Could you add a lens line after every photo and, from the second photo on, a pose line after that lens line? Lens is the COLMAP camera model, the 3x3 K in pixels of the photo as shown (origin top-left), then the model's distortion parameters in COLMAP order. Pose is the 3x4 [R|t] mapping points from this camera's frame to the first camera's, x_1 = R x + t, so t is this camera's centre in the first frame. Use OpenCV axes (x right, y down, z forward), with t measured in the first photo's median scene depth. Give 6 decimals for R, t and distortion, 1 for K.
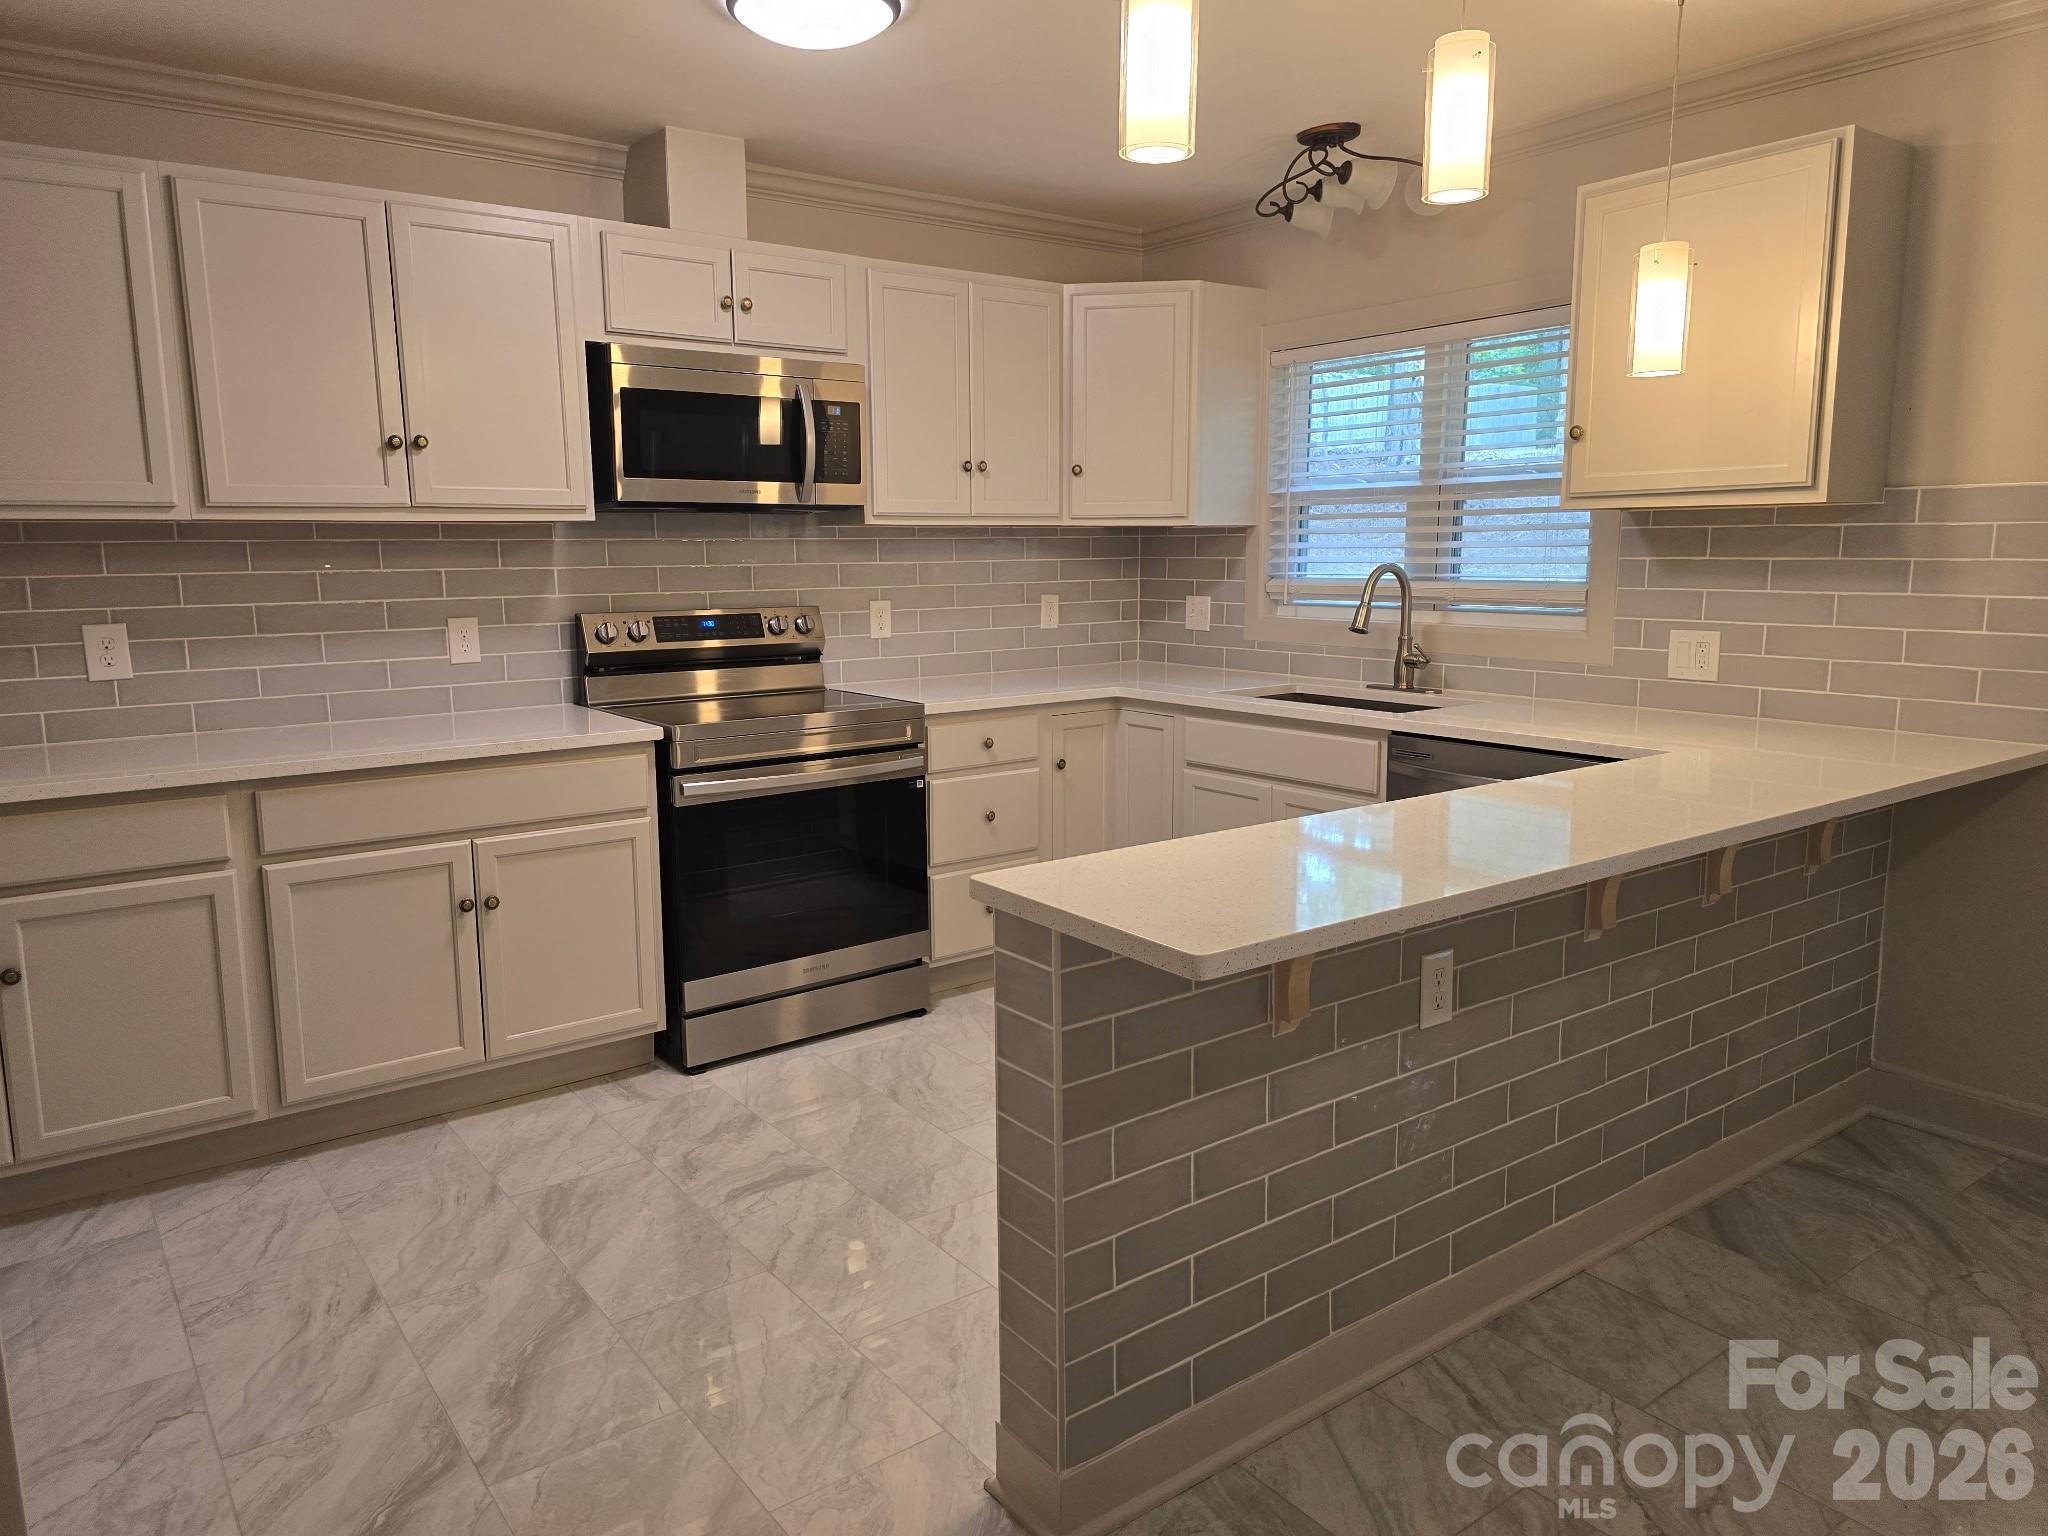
lens RADIAL K [[1378.8, 0, 991.3], [0, 1378.8, 759.0], [0, 0, 1]] dist [0.048800, -0.055363]
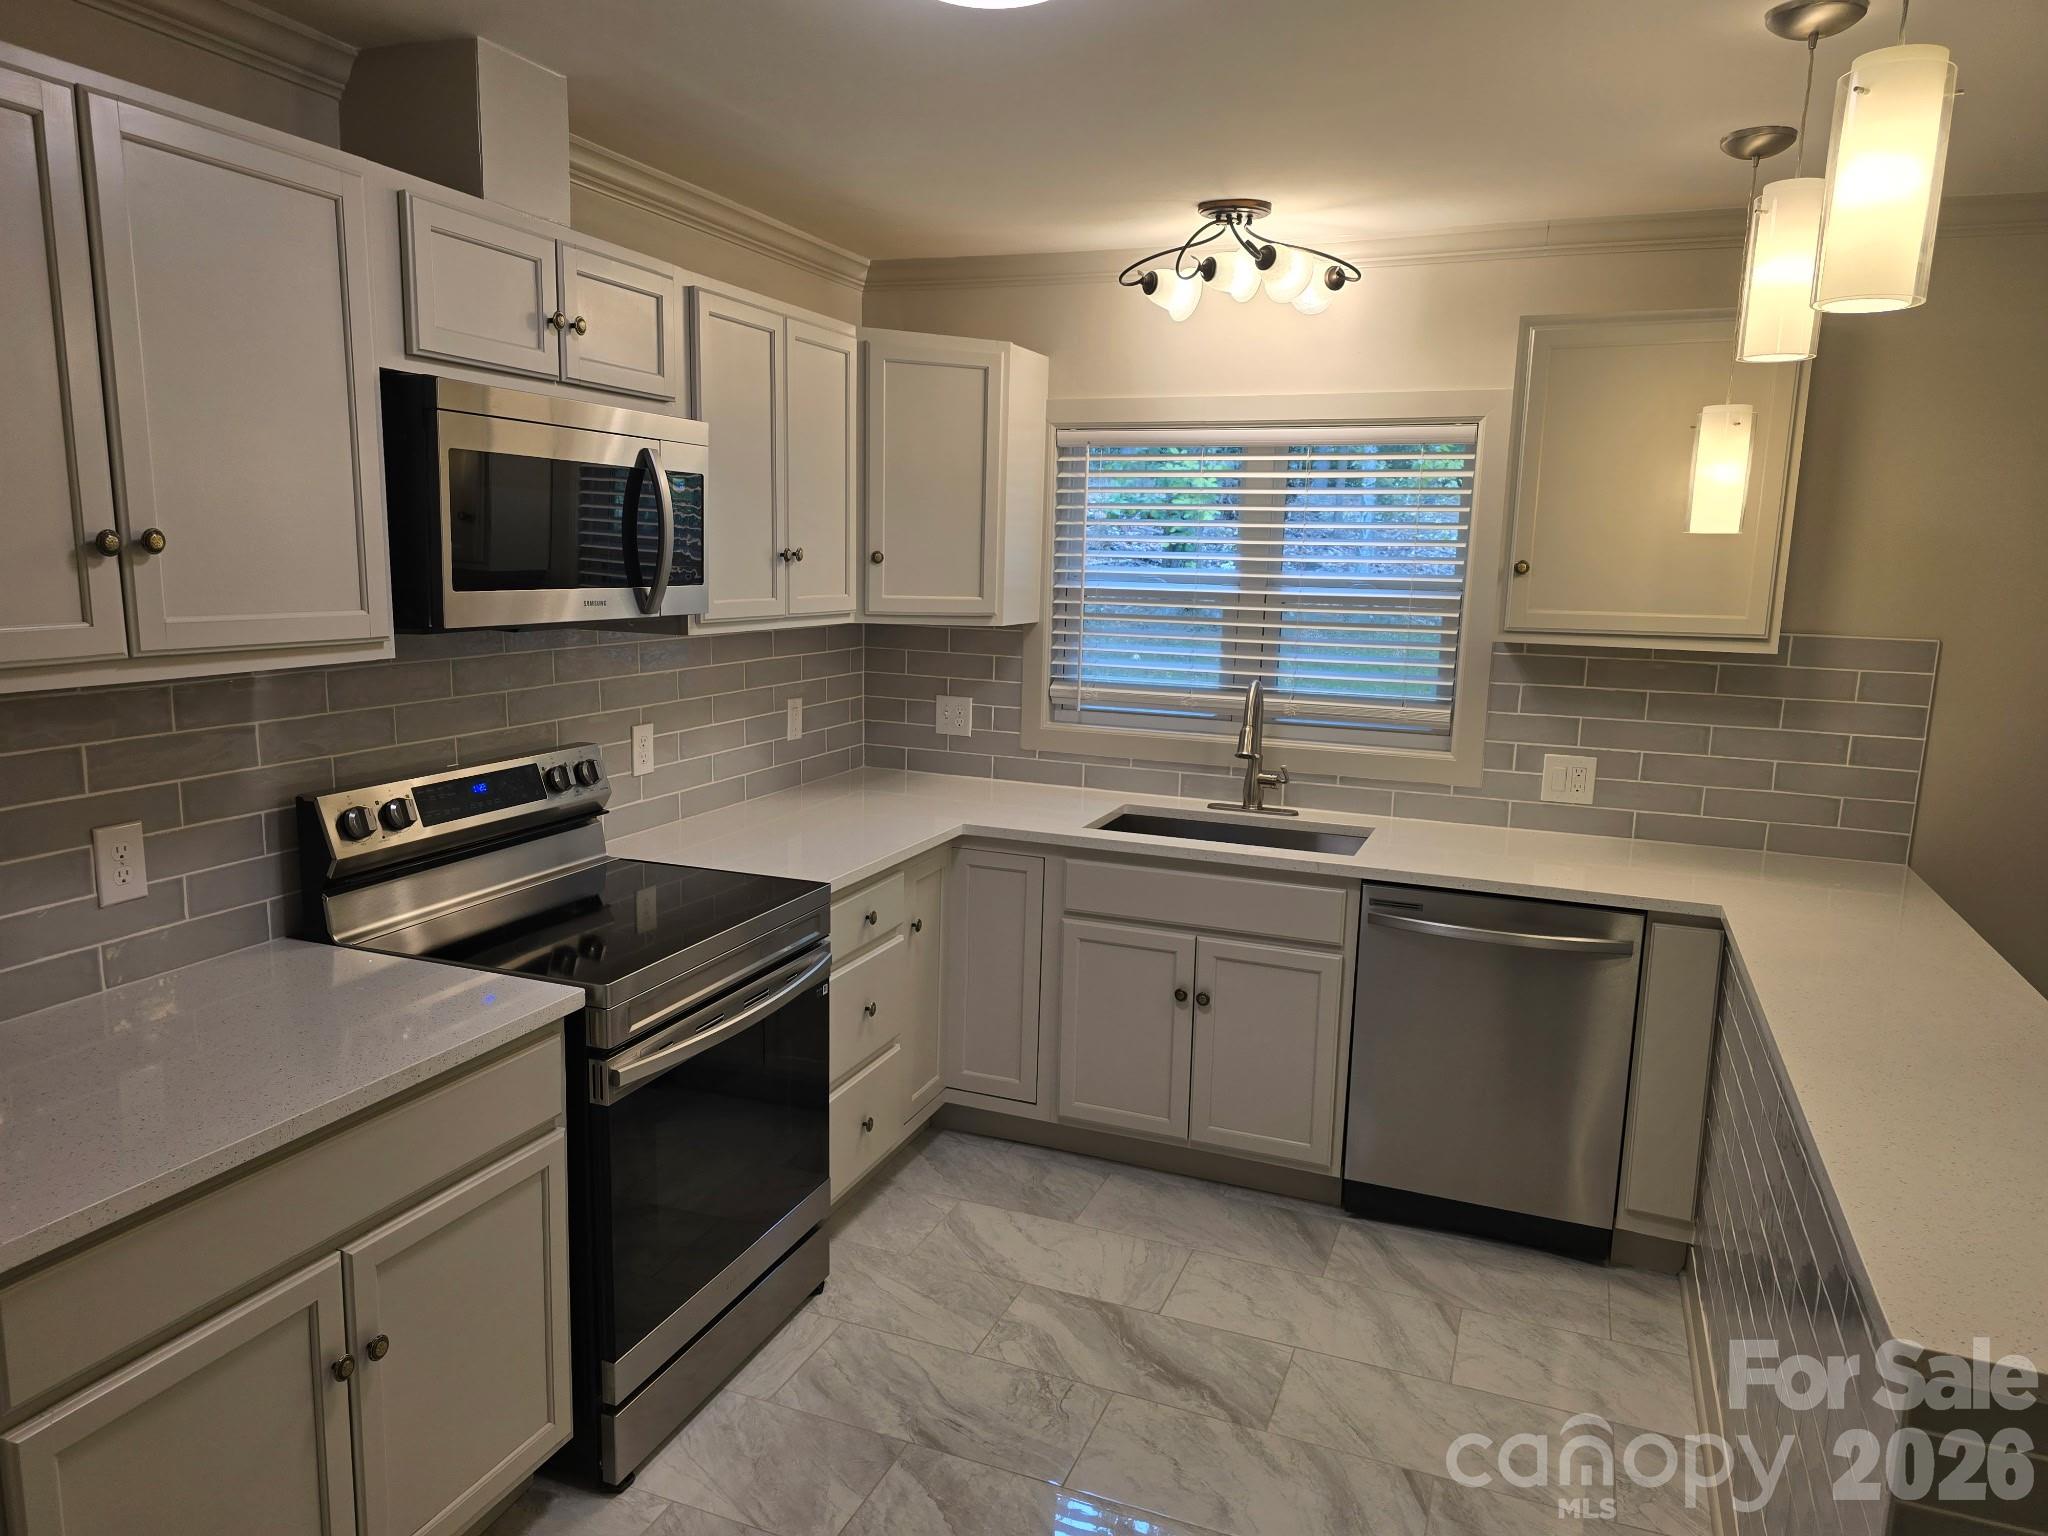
lens RADIAL K [[1371.8, 0, 995.8], [0, 1371.8, 783.6], [0, 0, 1]] dist [0.053290, -0.054394]
pose [[0.851132, -0.060820, 0.521417, -0.388702], [0.049365, 0.998137, 0.035846, -0.127066], [-0.522626, -0.004770, 0.852549, 0.338195]]
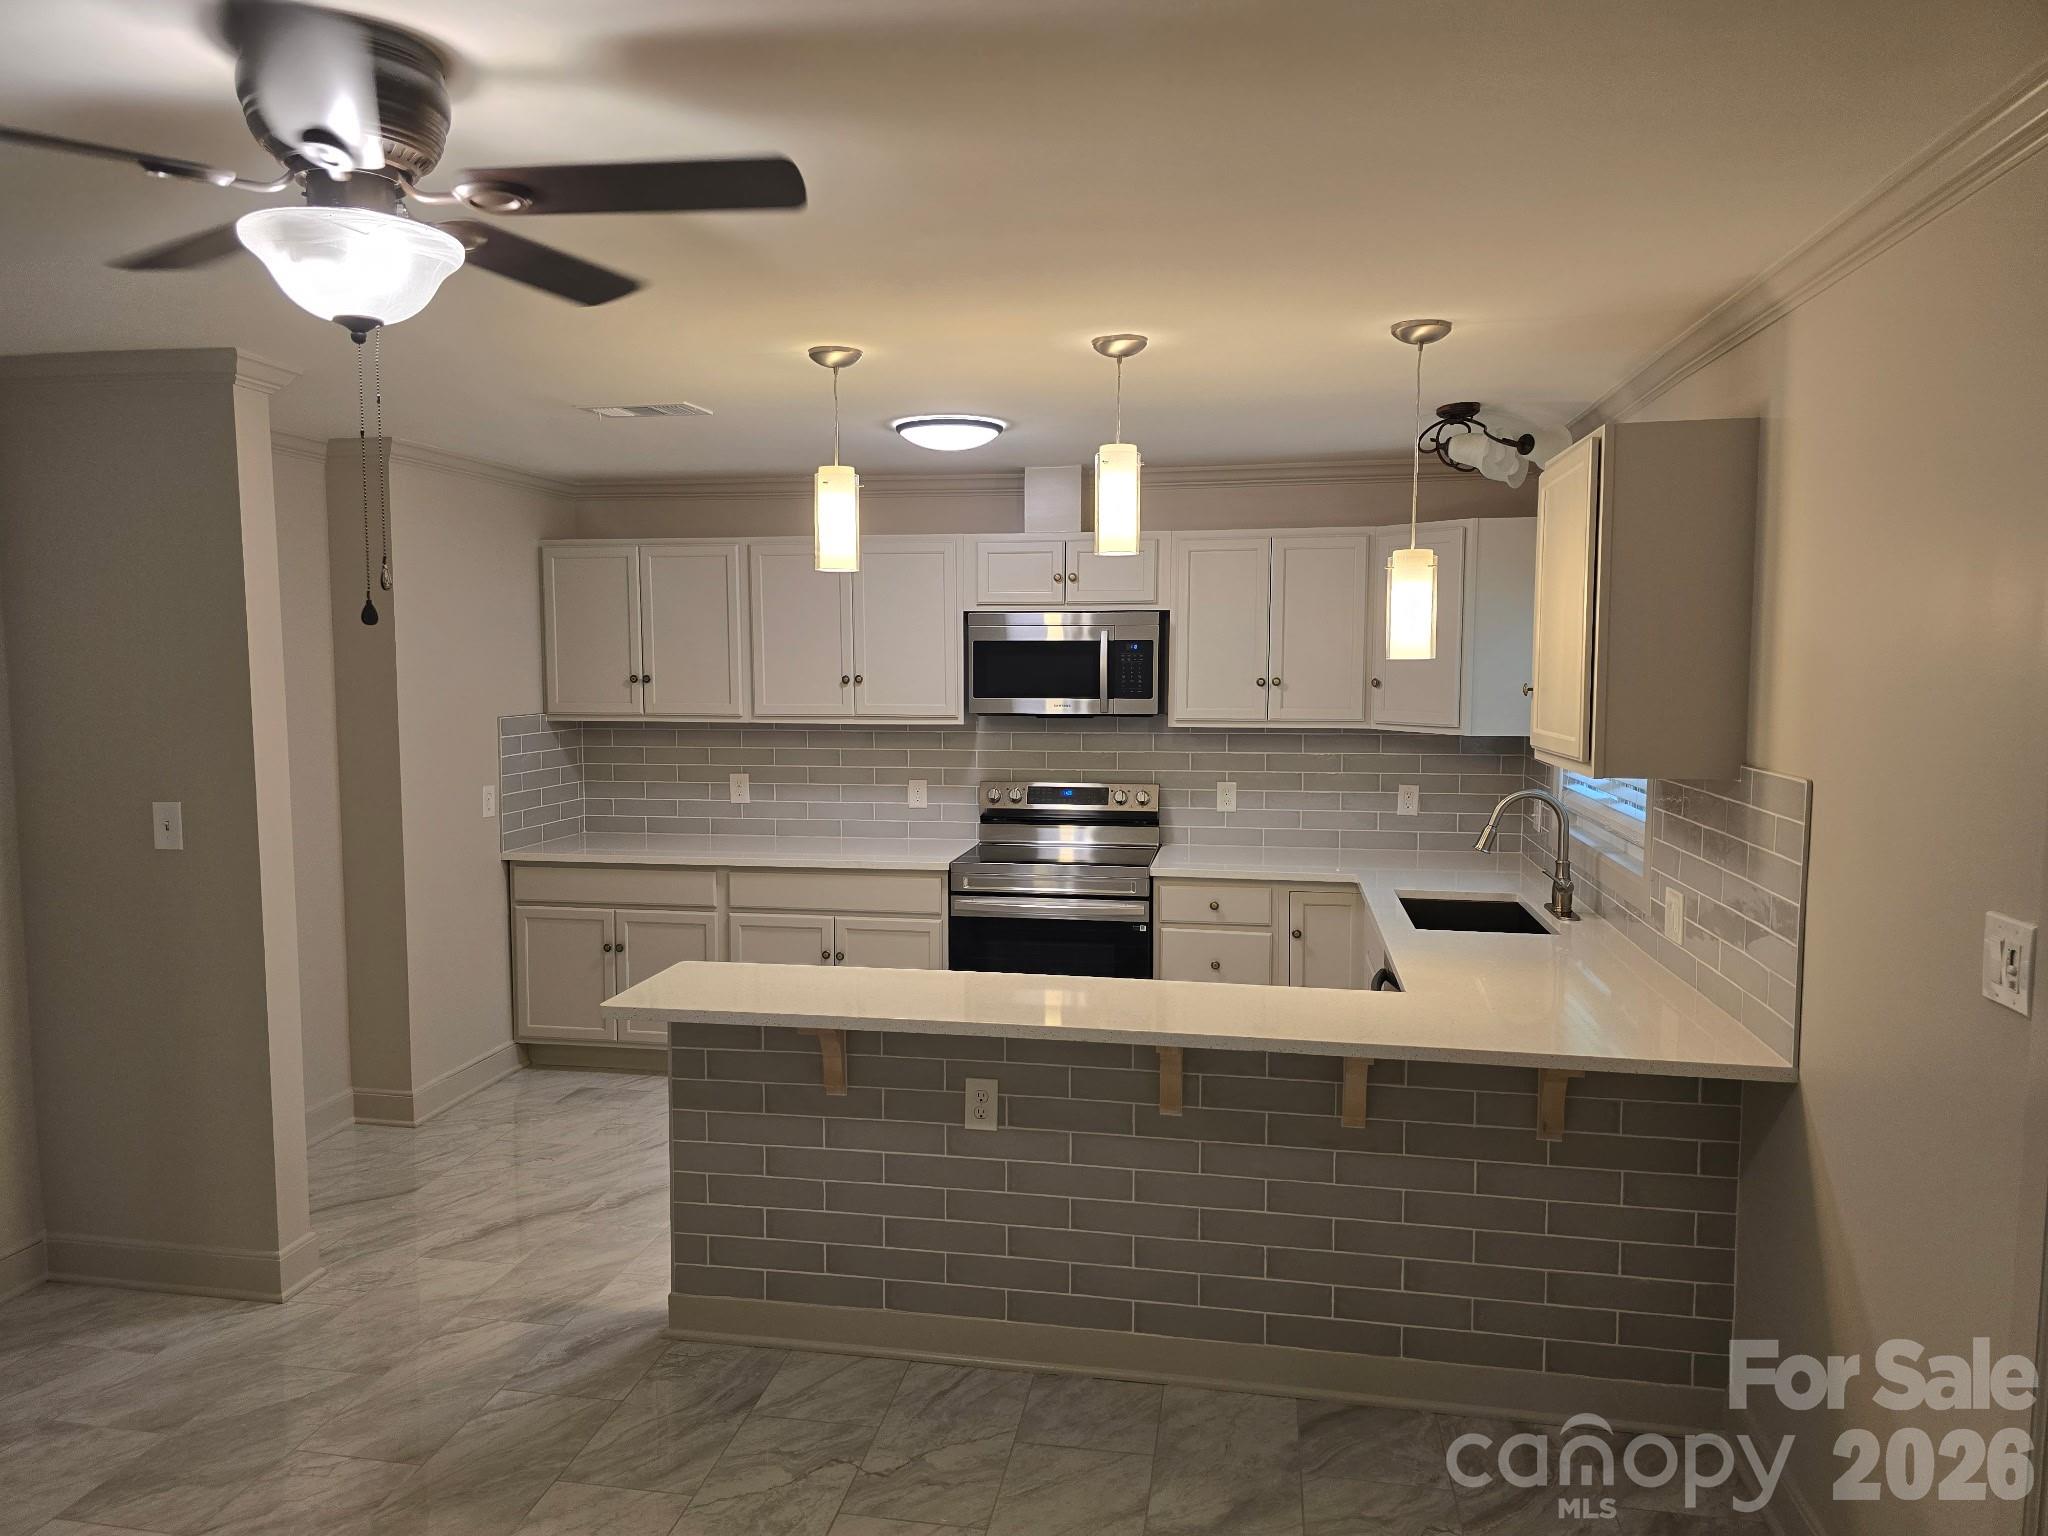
lens RADIAL K [[1362.7, 0, 1008.2], [0, 1362.7, 772.6], [0, 0, 1]] dist [0.060555, -0.052016]
pose [[0.686029, 0.068658, -0.724328, 0.858579], [-0.115625, 0.993174, -0.015370, -0.102602], [0.718328, 0.094295, 0.689285, -0.002083]]
